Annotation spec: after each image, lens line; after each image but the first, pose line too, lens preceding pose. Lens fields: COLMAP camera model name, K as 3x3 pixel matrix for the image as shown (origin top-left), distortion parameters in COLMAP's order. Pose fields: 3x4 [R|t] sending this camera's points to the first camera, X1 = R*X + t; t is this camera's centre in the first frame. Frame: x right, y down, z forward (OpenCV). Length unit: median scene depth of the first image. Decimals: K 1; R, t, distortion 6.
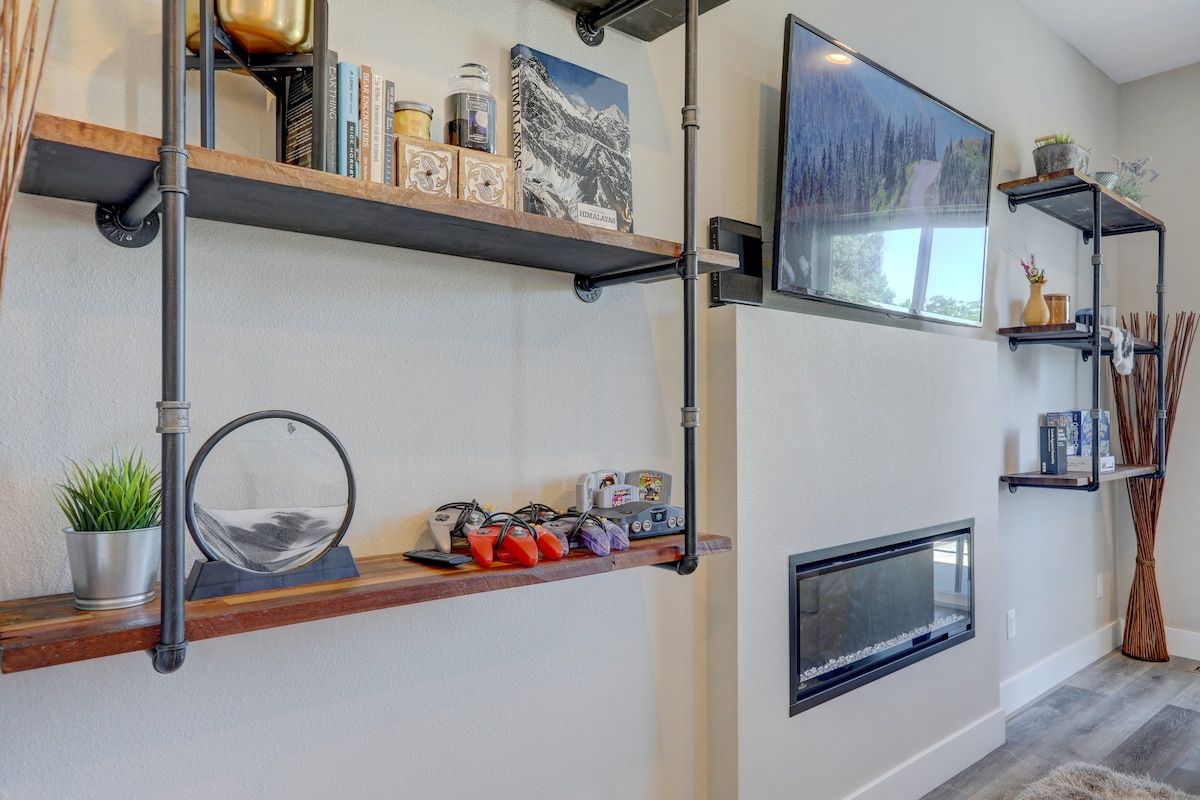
lens RADIAL K [[780.0, 0, 603.6], [0, 780.0, 402.5], [0, 0, 1]] dist [-0.033289, 0.001213]
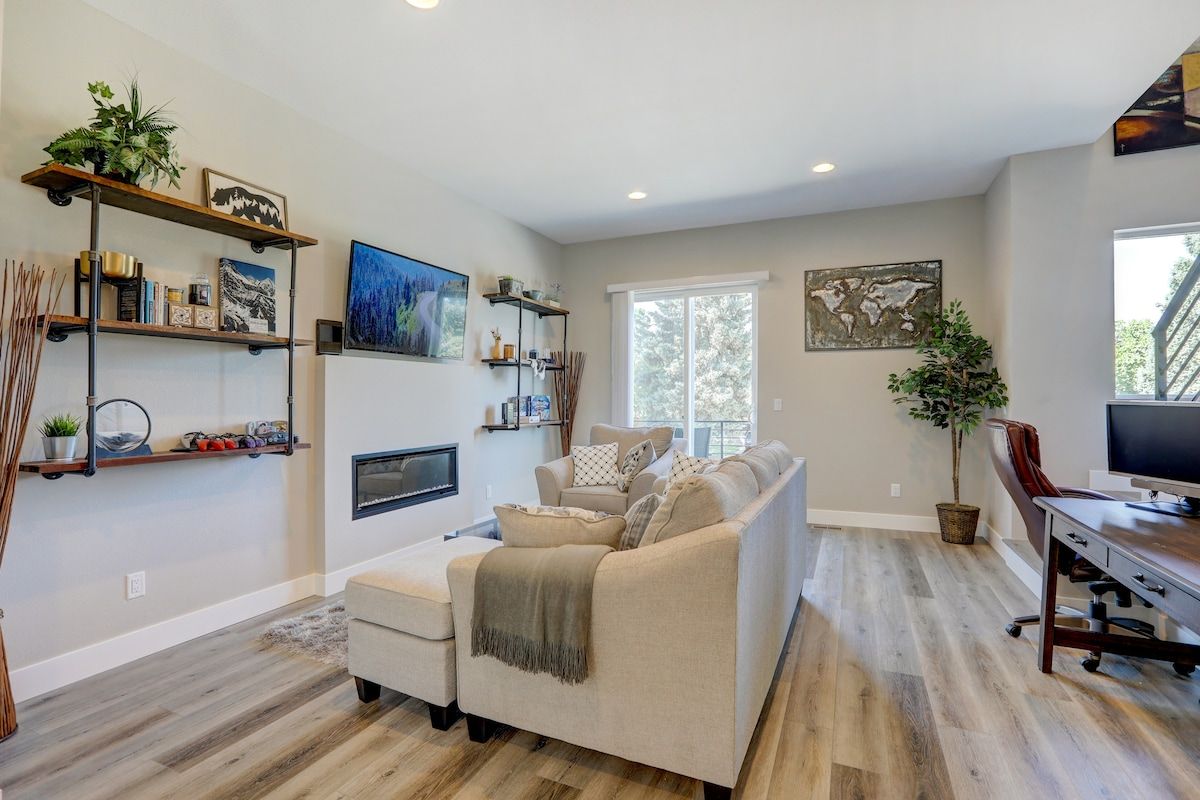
lens RADIAL K [[563.8, 0, 582.9], [0, 563.8, 387.3], [0, 0, 1]] dist [-0.021487, 0.007122]
pose [[0.918526, 0.008242, 0.395274, 0.268412], [-0.010064, 0.999946, 0.002536, -0.042144], [-0.395232, -0.006307, 0.918560, -1.233697]]
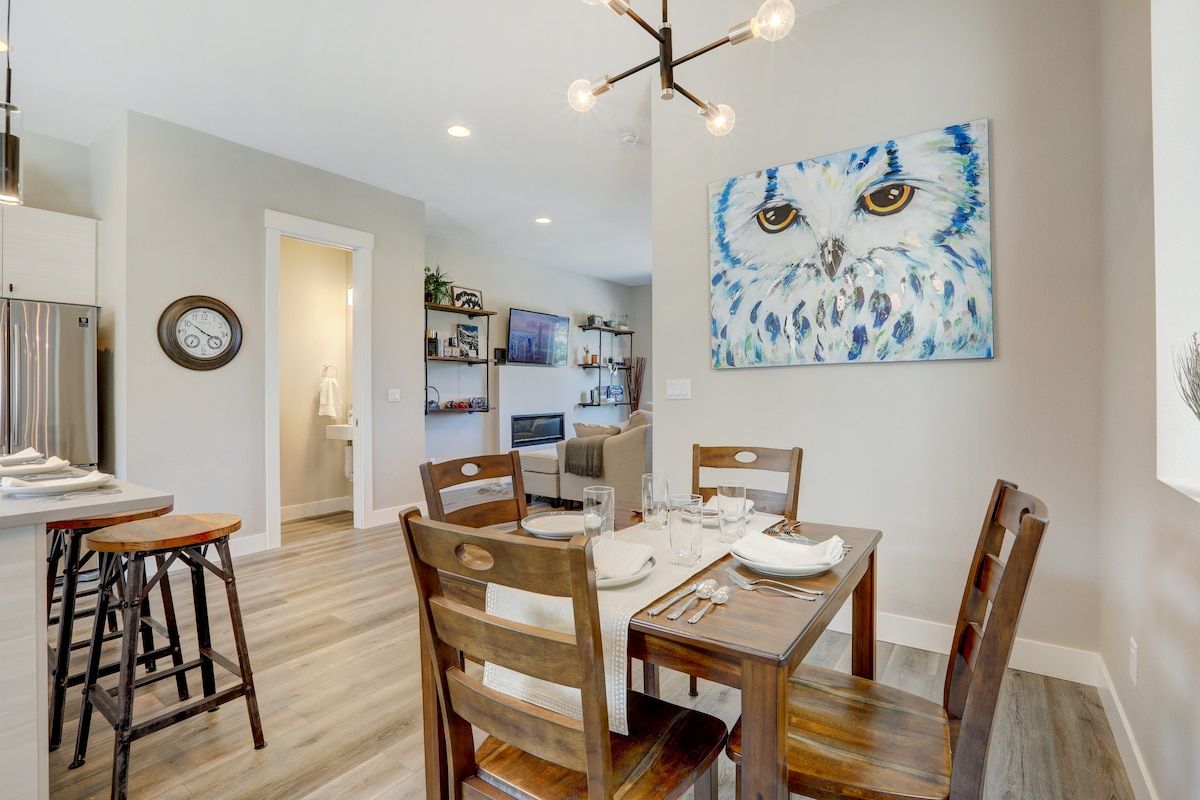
lens RADIAL K [[563.8, 0, 590.9], [0, 563.8, 388.9], [0, 0, 1]] dist [-0.021487, 0.007122]
pose [[0.976328, -0.005438, 0.216227, -0.057988], [0.002046, 0.999871, 0.015909, -0.035845], [-0.216285, -0.015090, 0.976214, -3.444469]]
